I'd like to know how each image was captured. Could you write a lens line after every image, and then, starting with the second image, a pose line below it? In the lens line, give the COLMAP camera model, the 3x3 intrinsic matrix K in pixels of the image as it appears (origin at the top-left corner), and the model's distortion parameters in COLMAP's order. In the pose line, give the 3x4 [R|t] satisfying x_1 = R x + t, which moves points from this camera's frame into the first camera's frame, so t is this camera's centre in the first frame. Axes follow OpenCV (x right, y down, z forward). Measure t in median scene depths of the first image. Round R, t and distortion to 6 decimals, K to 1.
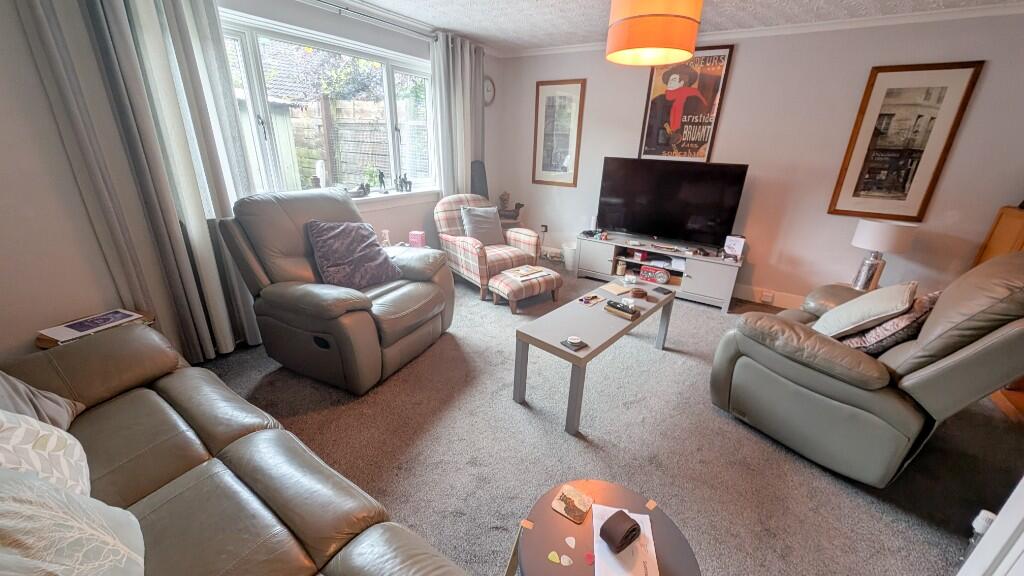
lens RADIAL K [[380.1, 0, 508.8], [0, 380.1, 287.7], [0, 0, 1]] dist [-0.003546, -0.000801]
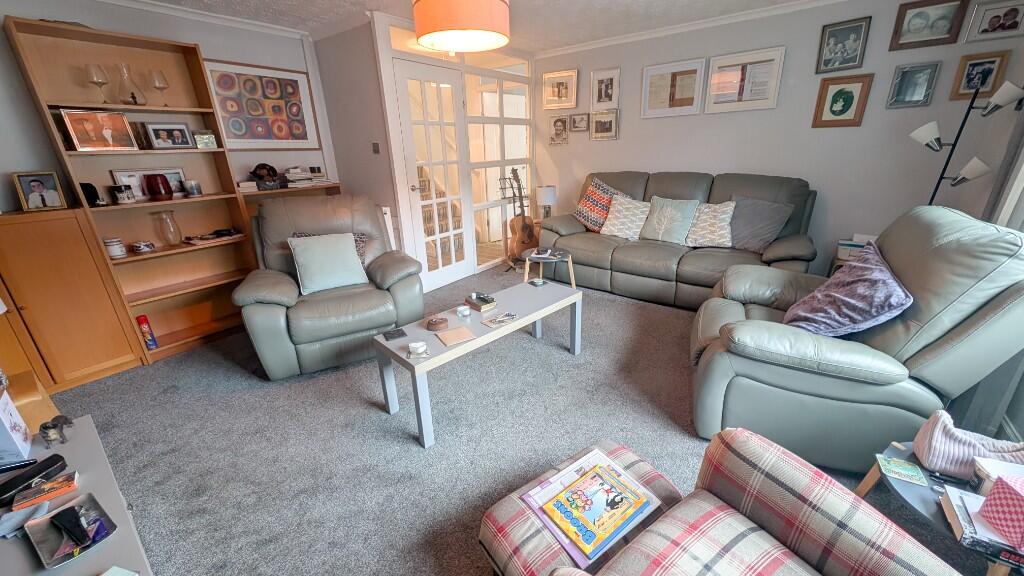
lens RADIAL K [[380.1, 0, 518.0], [0, 380.1, 286.4], [0, 0, 1]] dist [-0.003546, -0.000801]
pose [[-0.998385, -0.022532, 0.052157, 0.088586], [0.017465, 0.751837, 0.659118, -0.395113], [-0.054065, 0.658964, -0.750229, 1.073993]]
